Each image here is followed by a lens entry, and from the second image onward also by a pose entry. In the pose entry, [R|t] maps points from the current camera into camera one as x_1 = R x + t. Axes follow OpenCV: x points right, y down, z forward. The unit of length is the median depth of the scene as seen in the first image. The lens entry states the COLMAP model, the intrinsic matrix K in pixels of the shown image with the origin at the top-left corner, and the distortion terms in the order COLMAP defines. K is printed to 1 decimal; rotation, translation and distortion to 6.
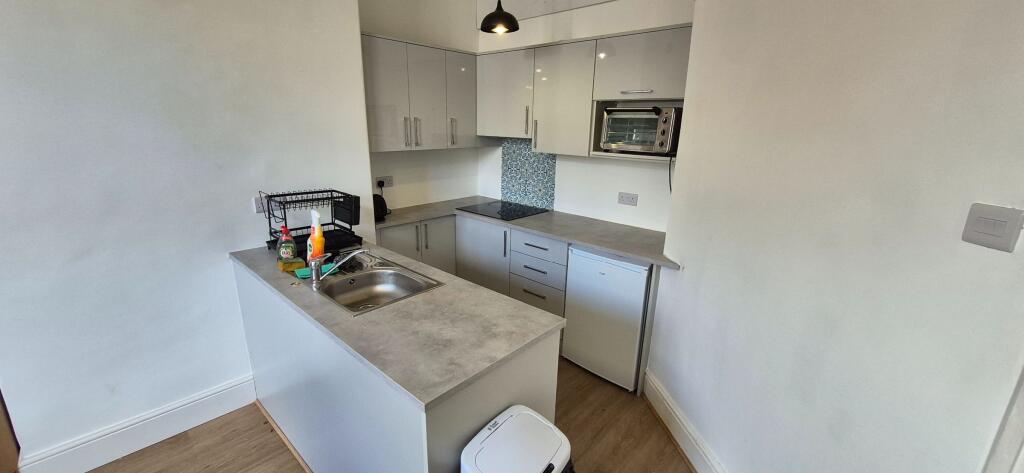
lens RADIAL K [[404.4, 0, 507.0], [0, 404.4, 232.4], [0, 0, 1]] dist [-0.000139, 0.000041]
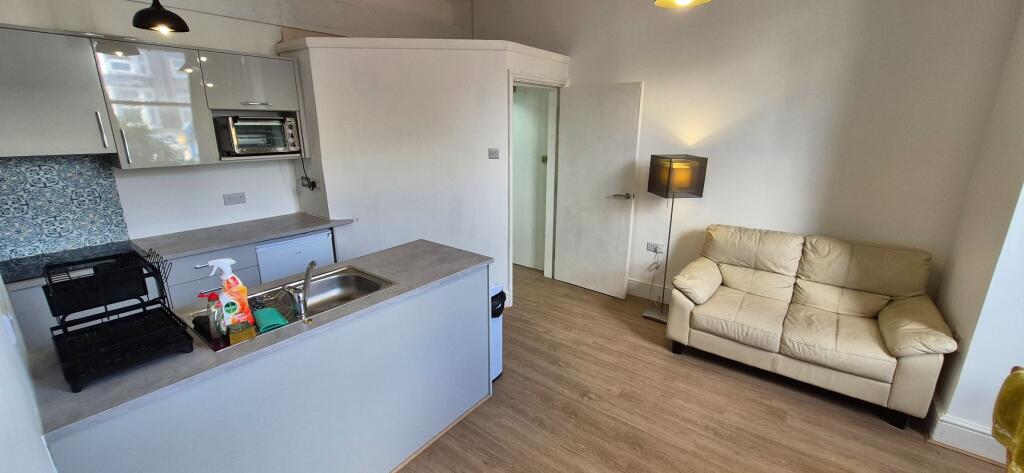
lens RADIAL K [[404.4, 0, 507.0], [0, 404.4, 232.4], [0, 0, 1]] dist [-0.000139, 0.000041]
pose [[-0.064901, -0.275327, 0.959157, -0.808605], [0.265342, 0.921820, 0.282564, -0.111417], [-0.961968, 0.272843, 0.013229, 0.301822]]
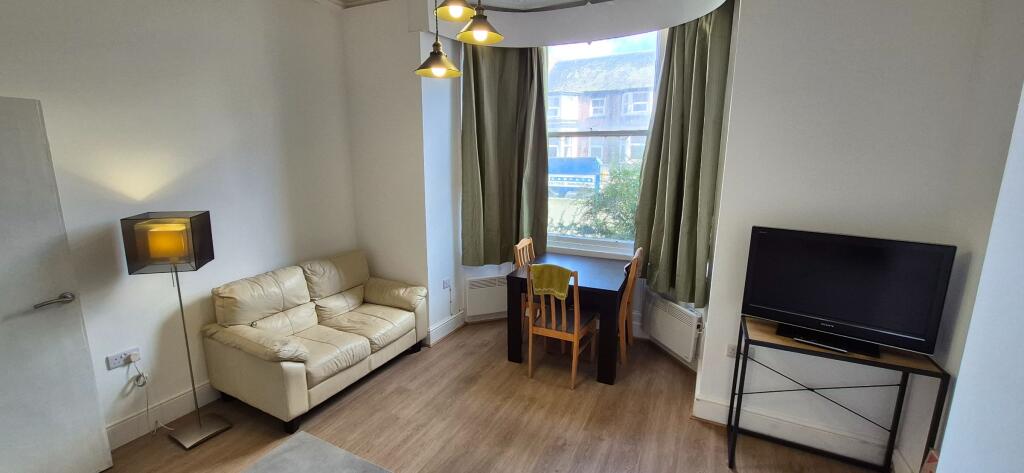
lens RADIAL K [[404.4, 0, 507.0], [0, 404.4, 232.4], [0, 0, 1]] dist [-0.000139, 0.000041]
pose [[-0.962269, 0.028863, -0.270566, -0.166916], [-0.092325, 0.900736, 0.424441, -0.232216], [0.255959, 0.433406, -0.864086, 0.673615]]
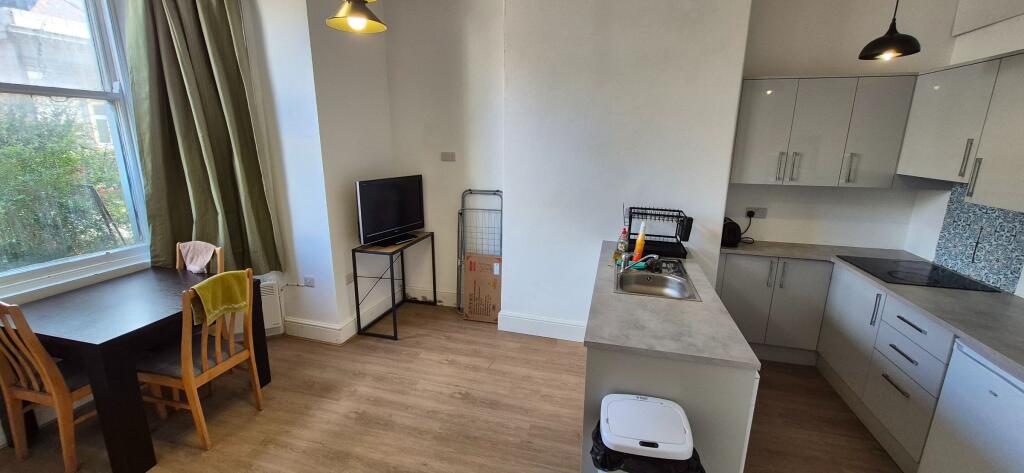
lens RADIAL K [[404.4, 0, 507.0], [0, 404.4, 232.4], [0, 0, 1]] dist [-0.000139, 0.000041]
pose [[0.455308, 0.189625, -0.869906, 0.337239], [-0.234661, 0.968068, 0.088201, -0.019934], [0.858853, 0.163975, 0.485266, -0.036377]]
